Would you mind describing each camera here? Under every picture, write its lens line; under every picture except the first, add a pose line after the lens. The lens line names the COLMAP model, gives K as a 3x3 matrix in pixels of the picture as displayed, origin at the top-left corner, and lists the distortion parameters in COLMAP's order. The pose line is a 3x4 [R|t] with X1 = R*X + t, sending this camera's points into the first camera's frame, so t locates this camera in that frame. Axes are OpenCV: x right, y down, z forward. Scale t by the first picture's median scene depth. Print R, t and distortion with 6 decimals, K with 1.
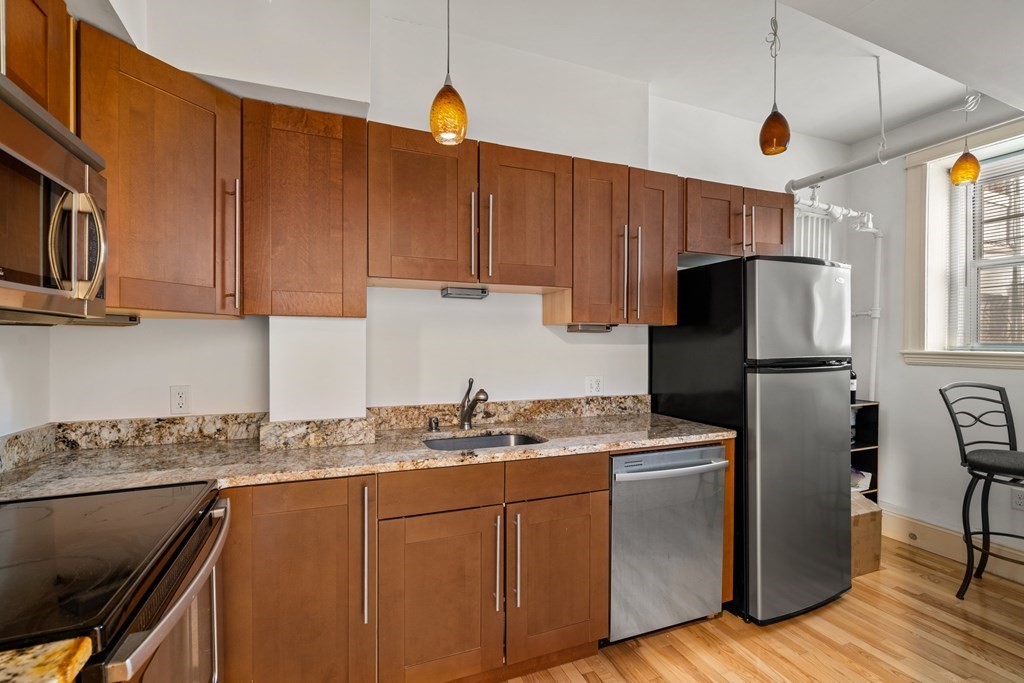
lens RADIAL K [[478.5, 0, 512.0], [0, 478.5, 341.5], [0, 0, 1]] dist [0.000169, 0.000140]
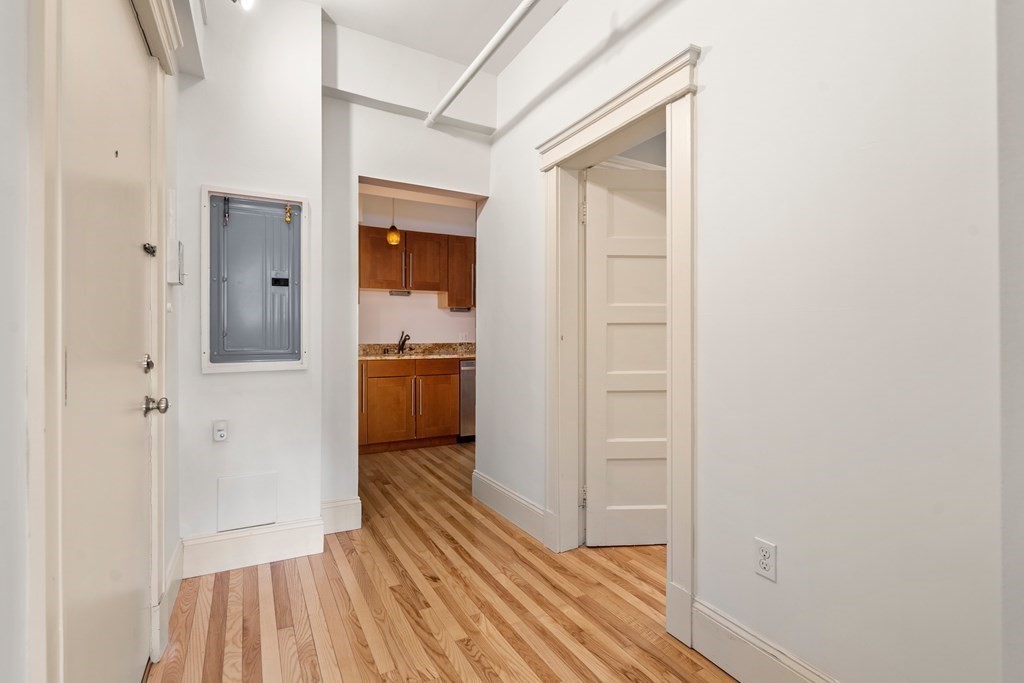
lens RADIAL K [[478.5, 0, 512.0], [0, 478.5, 341.5], [0, 0, 1]] dist [0.000169, 0.000140]
pose [[0.993008, -0.000111, 0.118045, 0.163688], [-0.001773, 0.999873, 0.015859, 0.091433], [-0.118032, -0.015957, 0.992882, -1.347935]]
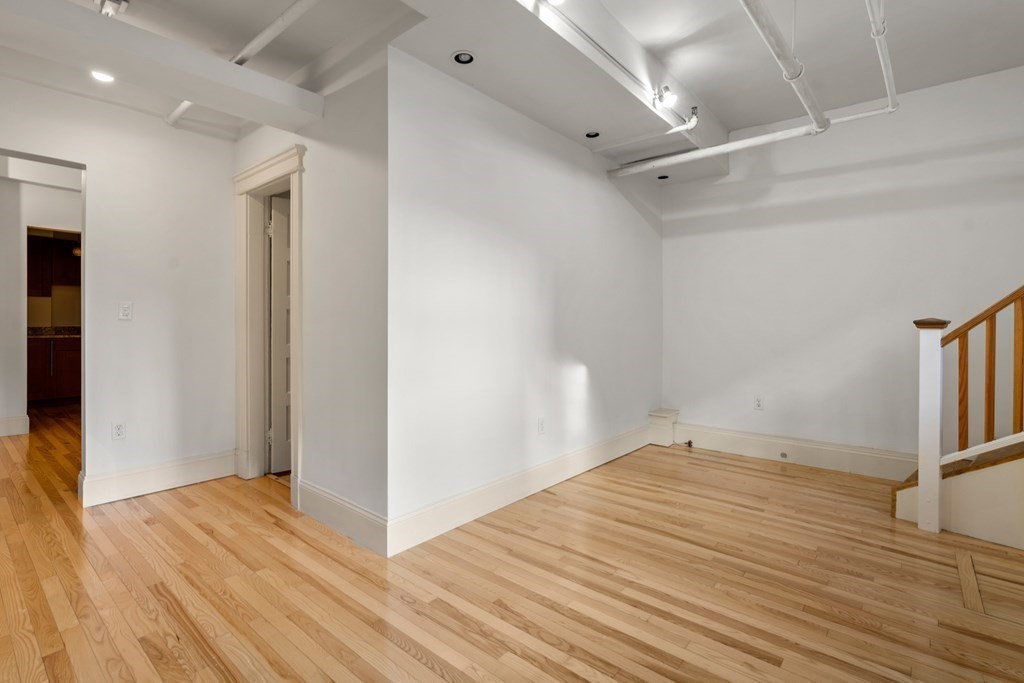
lens RADIAL K [[492.7, 0, 508.6], [0, 492.7, 324.0], [0, 0, 1]] dist [-0.000390, -0.000041]
pose [[0.890318, -0.005487, 0.455305, 0.825328], [0.000346, 0.999935, 0.011373, 0.089928], [-0.455338, -0.009968, 0.890263, -2.985741]]
